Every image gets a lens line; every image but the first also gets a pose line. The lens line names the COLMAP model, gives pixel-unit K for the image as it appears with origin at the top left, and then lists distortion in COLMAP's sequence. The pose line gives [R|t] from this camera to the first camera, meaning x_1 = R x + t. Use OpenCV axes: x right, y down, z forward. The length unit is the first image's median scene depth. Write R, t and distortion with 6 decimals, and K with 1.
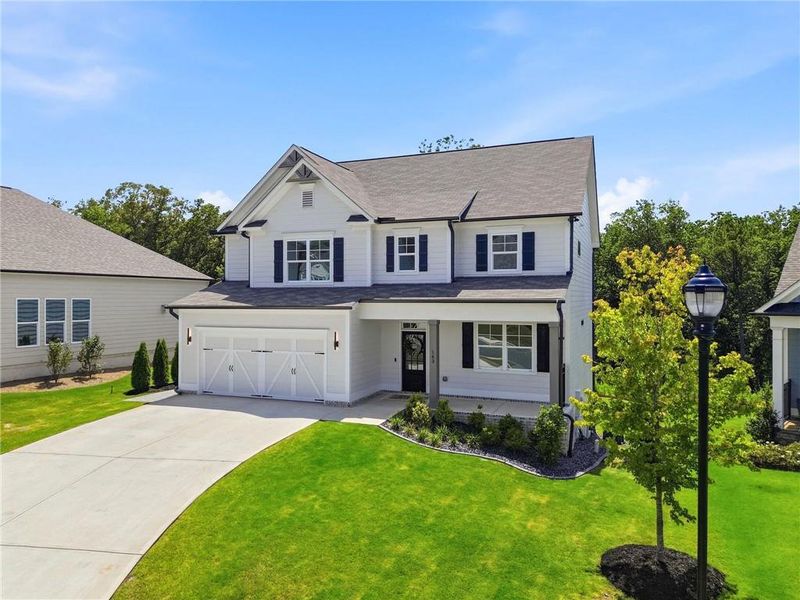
lens RADIAL K [[571.8, 0, 400.0], [0, 571.8, 300.0], [0, 0, 1]] dist [0.068234, -0.087403]
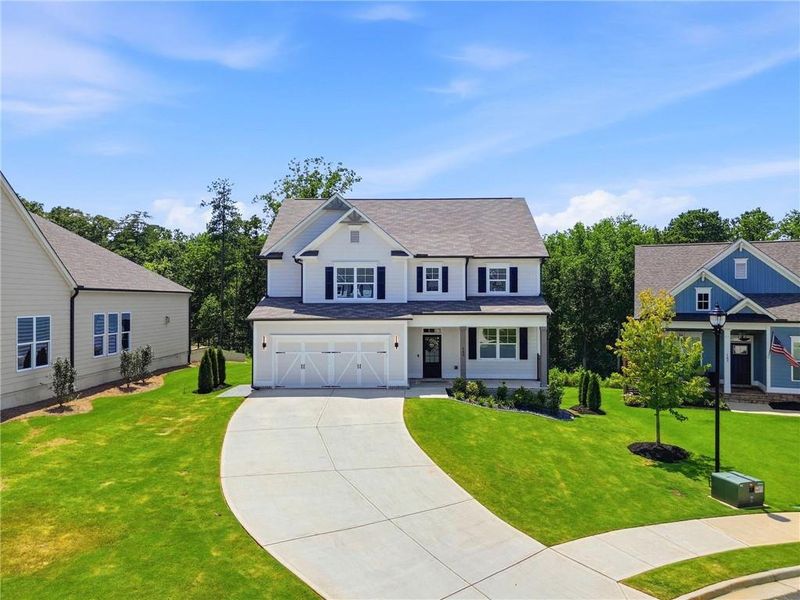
lens RADIAL K [[571.8, 0, 400.0], [0, 571.8, 300.0], [0, 0, 1]] dist [0.068234, -0.087403]
pose [[0.933382, -0.000439, 0.358884, -0.564728], [0.002061, 0.999989, -0.004137, -0.025075], [-0.358879, 0.004601, 0.933373, -0.282468]]
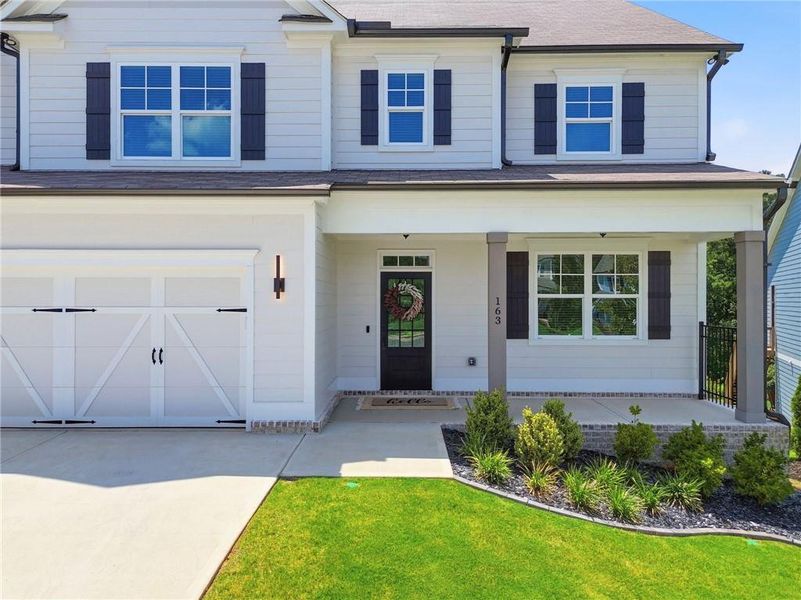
lens RADIAL K [[581.9, 0, 409.5], [0, 581.9, 303.2], [0, 0, 1]] dist [0.067426, -0.074539]
pose [[0.929981, -0.001586, 0.367604, -0.168206], [0.000832, 0.999997, 0.002210, 0.083859], [-0.367607, -0.001750, 0.929980, 0.531661]]
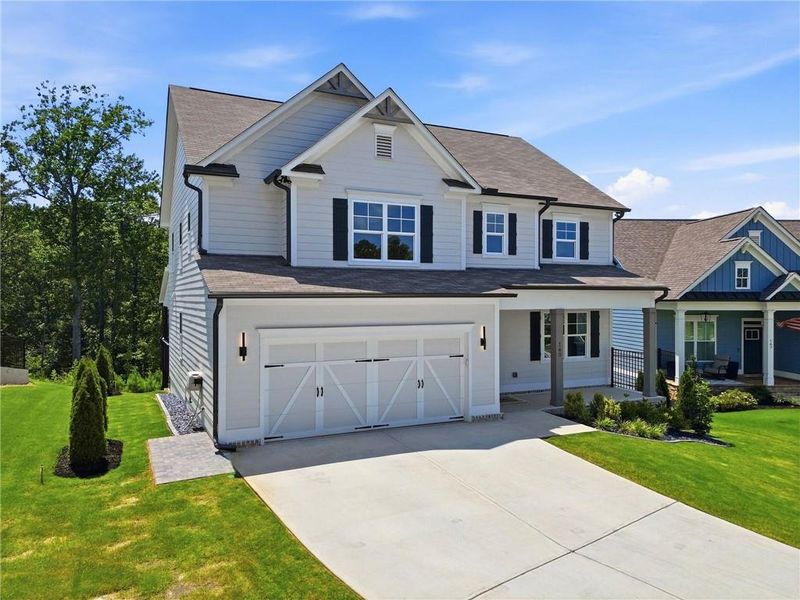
lens RADIAL K [[571.8, 0, 400.0], [0, 571.8, 300.0], [0, 0, 1]] dist [0.068234, -0.087403]
pose [[0.675819, -0.003706, 0.737058, -0.716076], [0.001179, 0.999992, 0.003947, 0.015378], [-0.737067, -0.001798, 0.675817, 0.520927]]
